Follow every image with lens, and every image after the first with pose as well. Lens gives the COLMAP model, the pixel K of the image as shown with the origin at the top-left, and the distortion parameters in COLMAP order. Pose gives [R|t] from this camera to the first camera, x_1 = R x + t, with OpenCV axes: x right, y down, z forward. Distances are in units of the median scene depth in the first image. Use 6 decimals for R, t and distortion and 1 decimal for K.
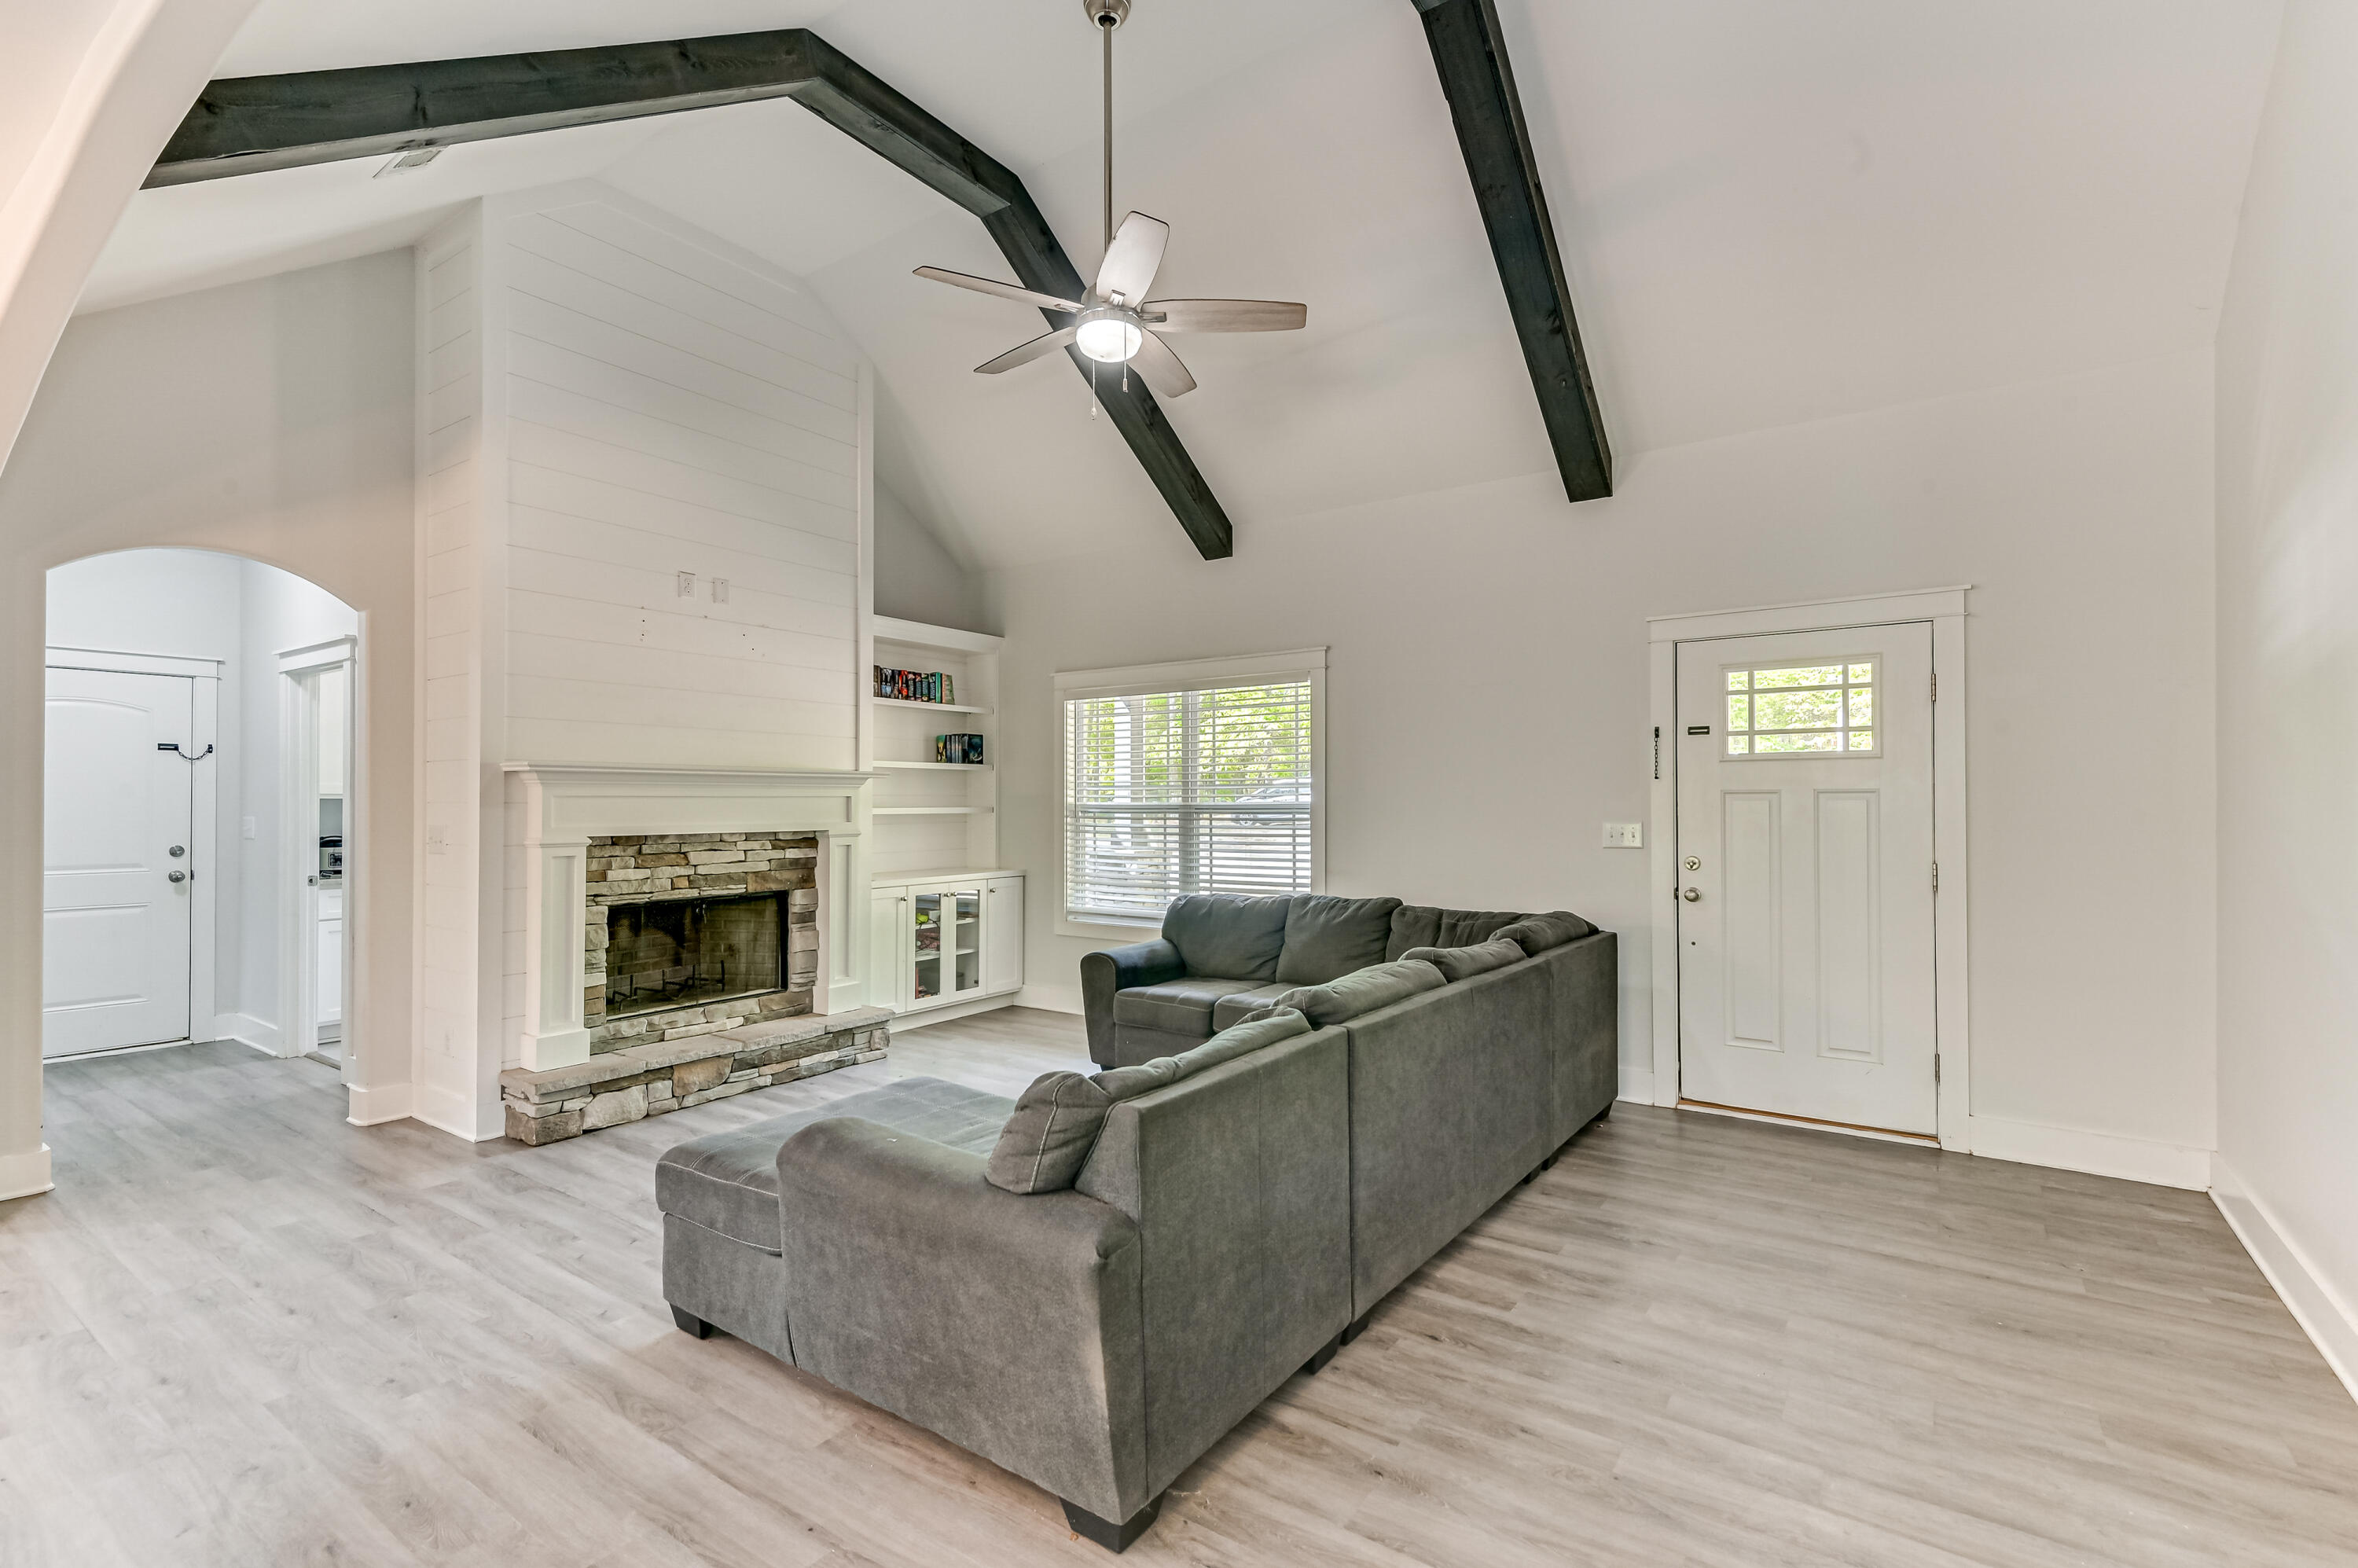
lens RADIAL K [[1065.7, 0, 1173.8], [0, 1065.7, 795.4], [0, 0, 1]] dist [0.046595, -0.000198]
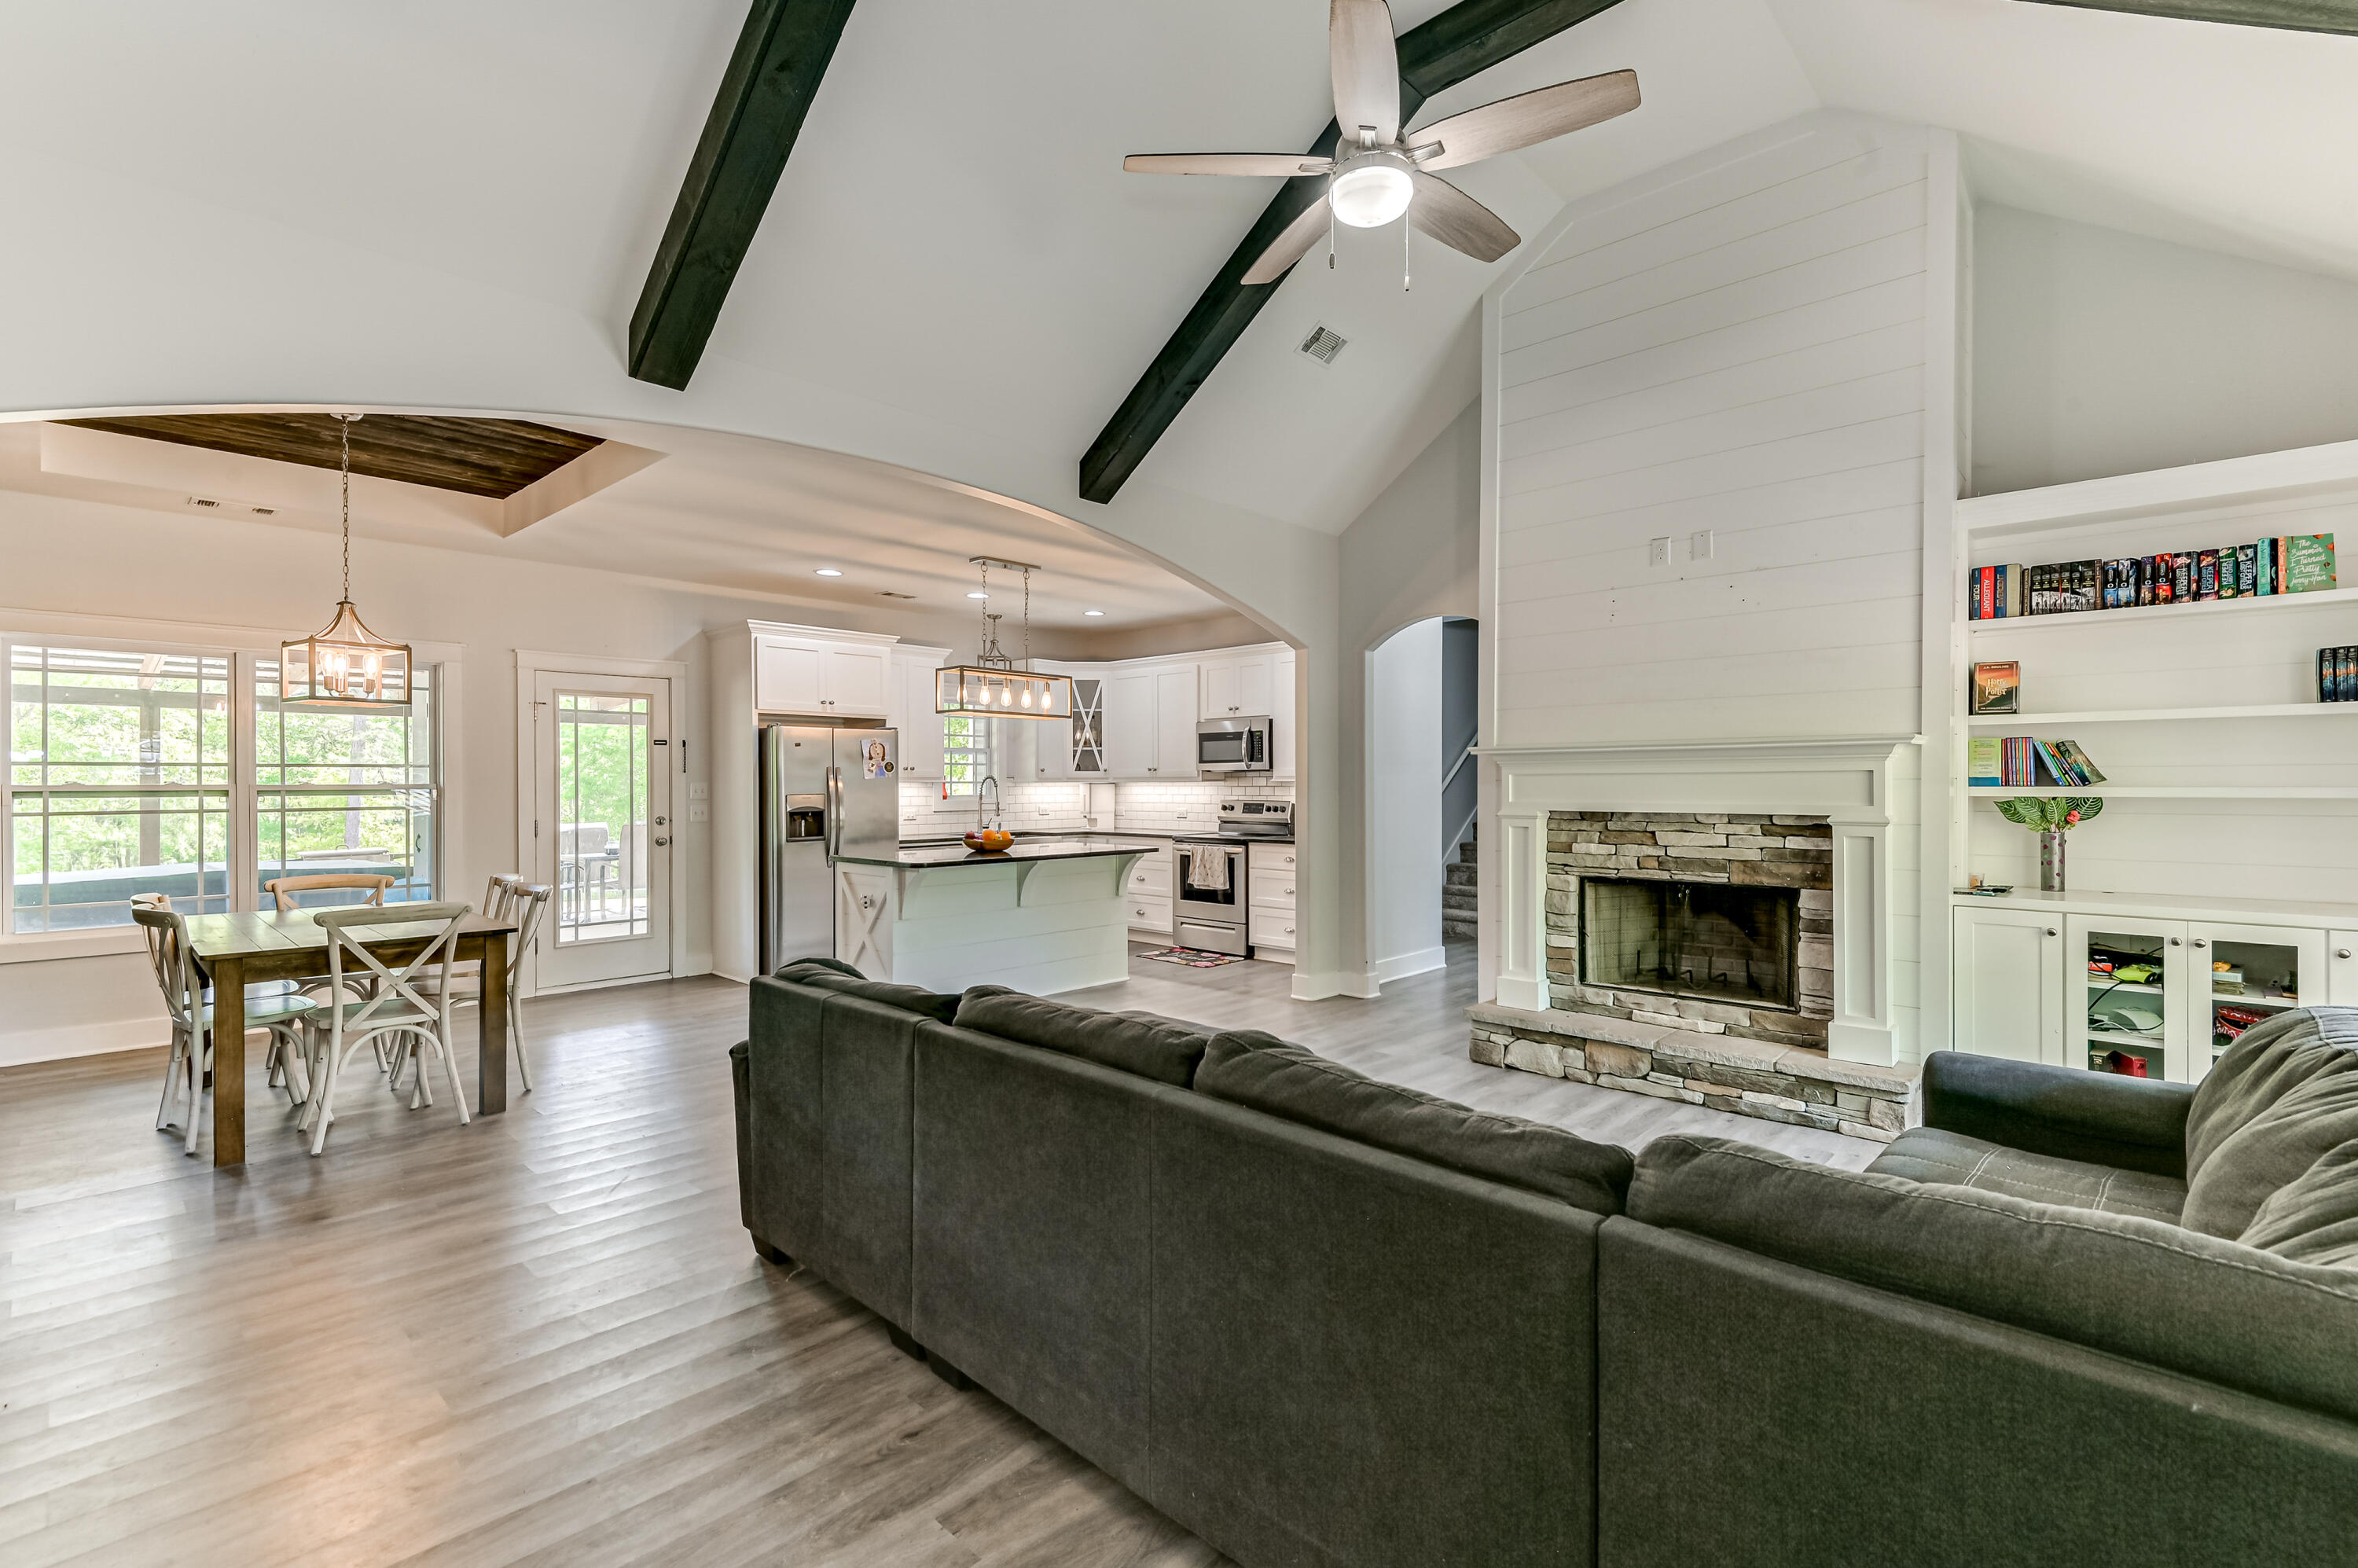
lens RADIAL K [[1062.4, 0, 1170.2], [0, 1062.4, 781.9], [0, 0, 1]] dist [0.019725, -0.000075]
pose [[-0.150676, -0.000833, -0.988583, 0.547605], [0.008442, 0.999962, -0.002130, 0.006999], [0.988547, -0.008666, -0.150663, 0.714725]]
